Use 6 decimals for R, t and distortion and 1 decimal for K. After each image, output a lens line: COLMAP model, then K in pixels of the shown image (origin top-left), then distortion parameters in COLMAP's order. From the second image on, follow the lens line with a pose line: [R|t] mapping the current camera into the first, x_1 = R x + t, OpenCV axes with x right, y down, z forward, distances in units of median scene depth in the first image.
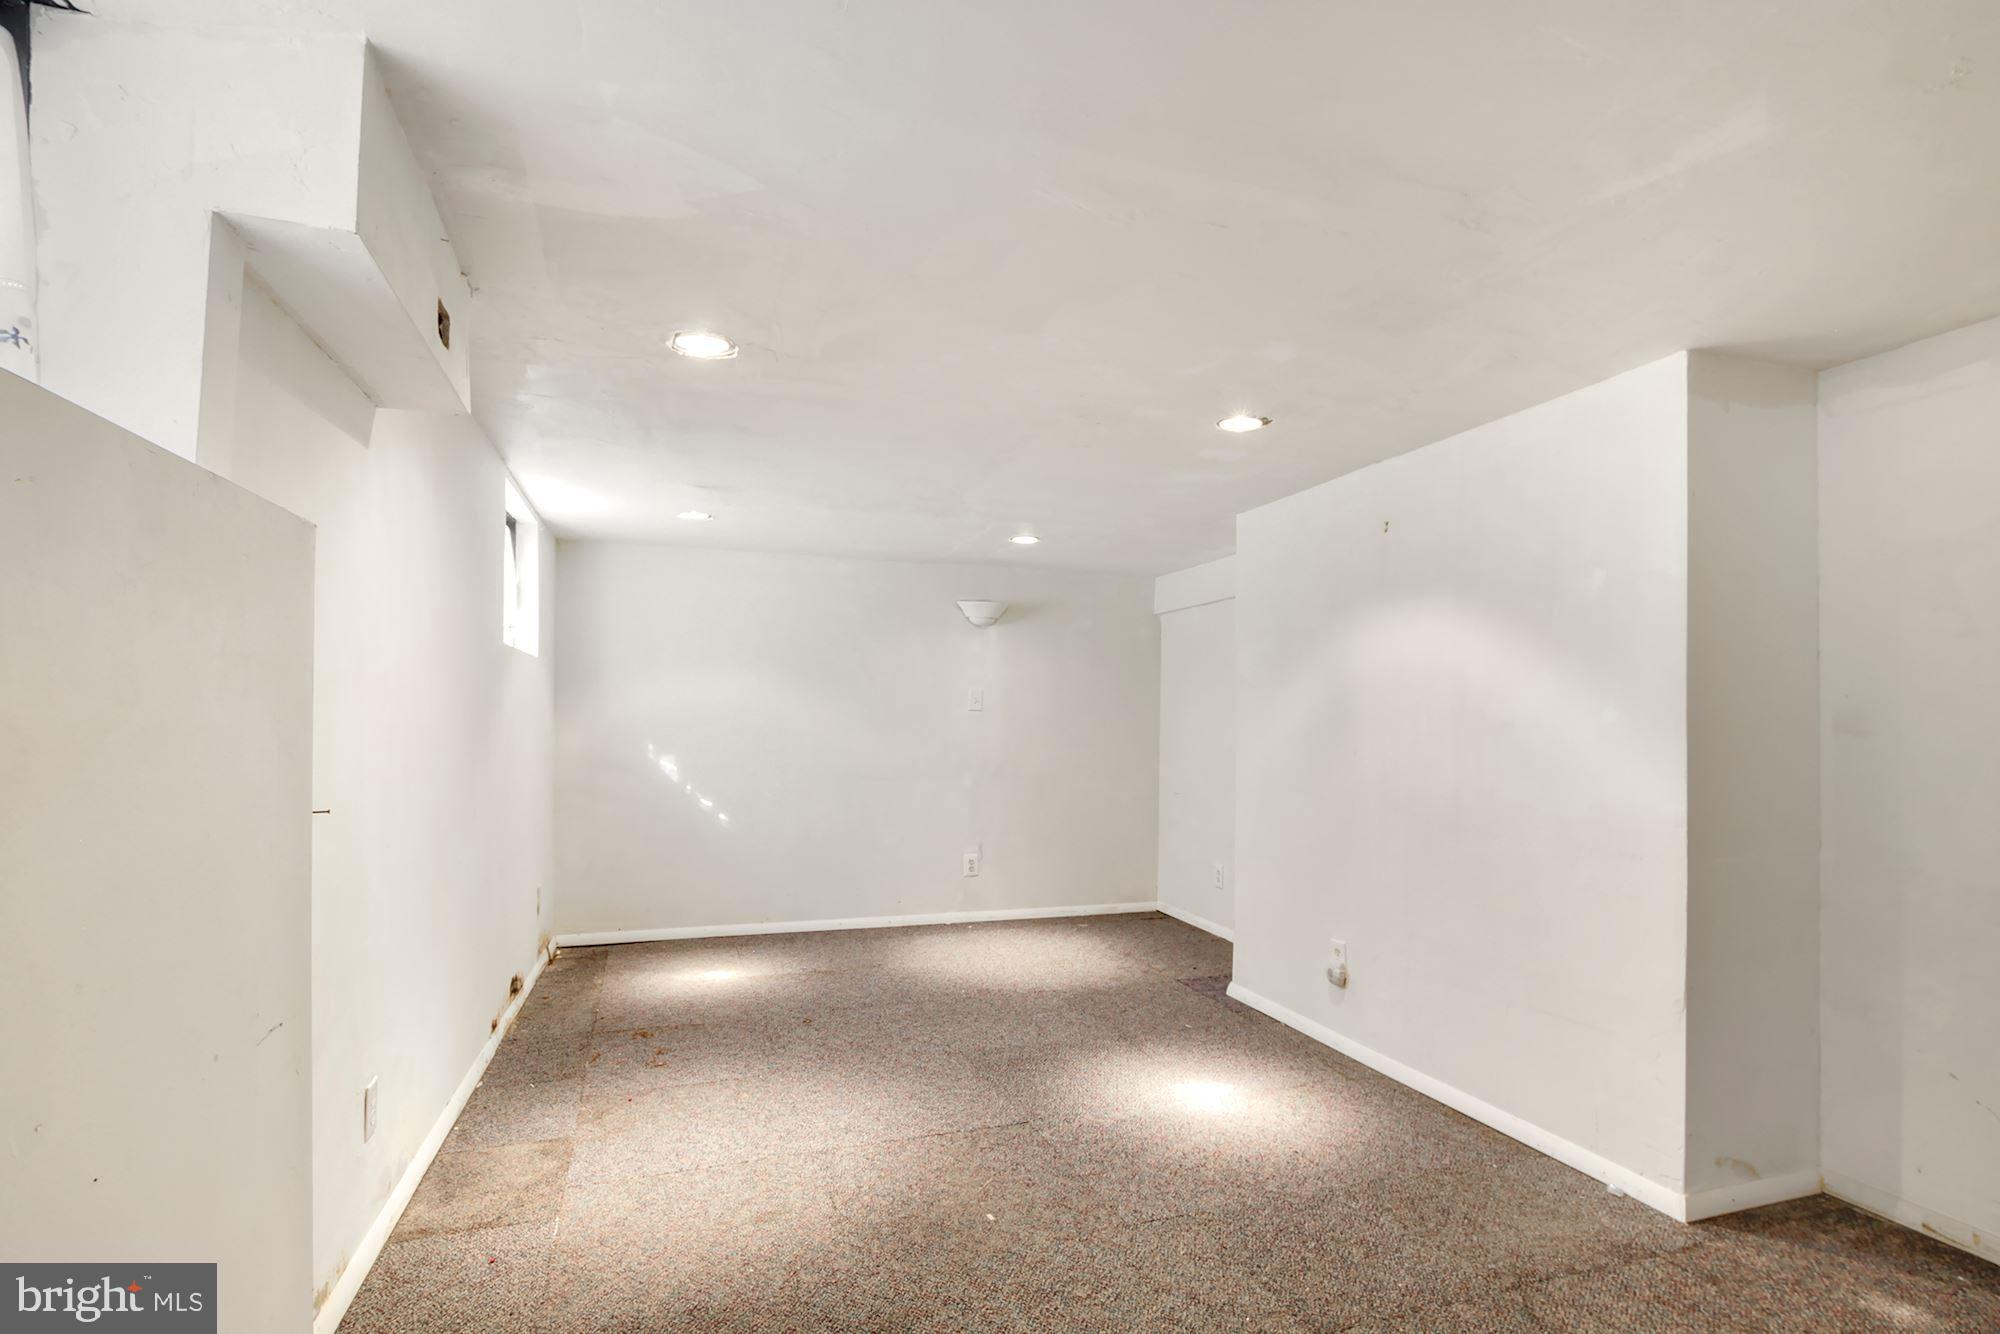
lens RADIAL K [[949.8, 0, 990.9], [0, 949.8, 708.4], [0, 0, 1]] dist [0.001780, 0.000351]
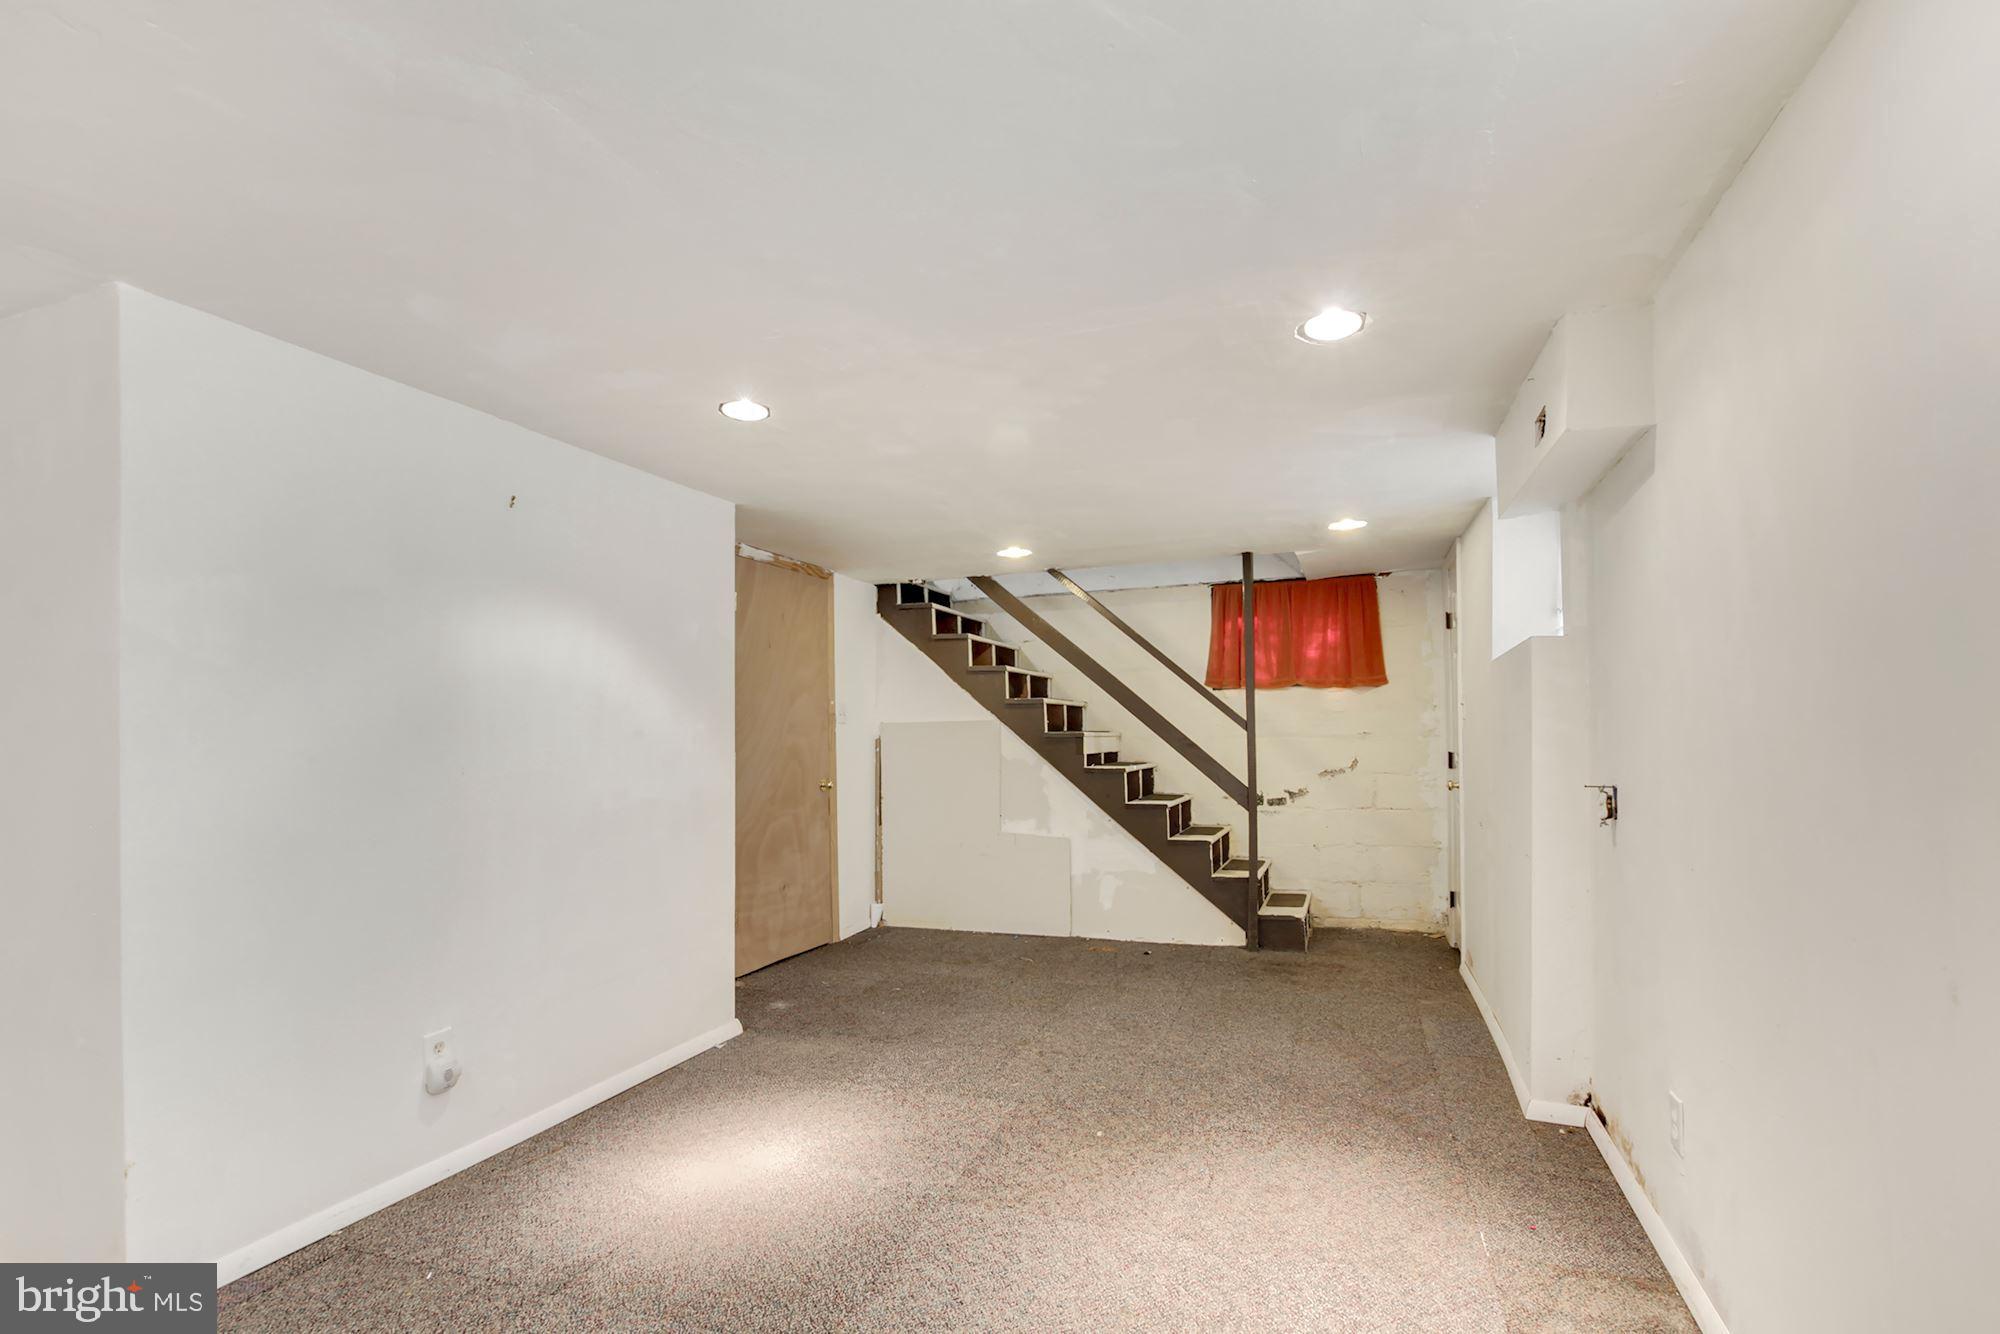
lens RADIAL K [[996.3, 0, 1003.0], [0, 996.3, 724.7], [0, 0, 1]] dist [0.000216, -0.000338]
pose [[-0.789844, 0.005285, 0.613285, -0.649485], [-0.006237, 0.999842, -0.016649, 0.031511], [-0.613276, -0.016975, -0.789686, 1.975180]]
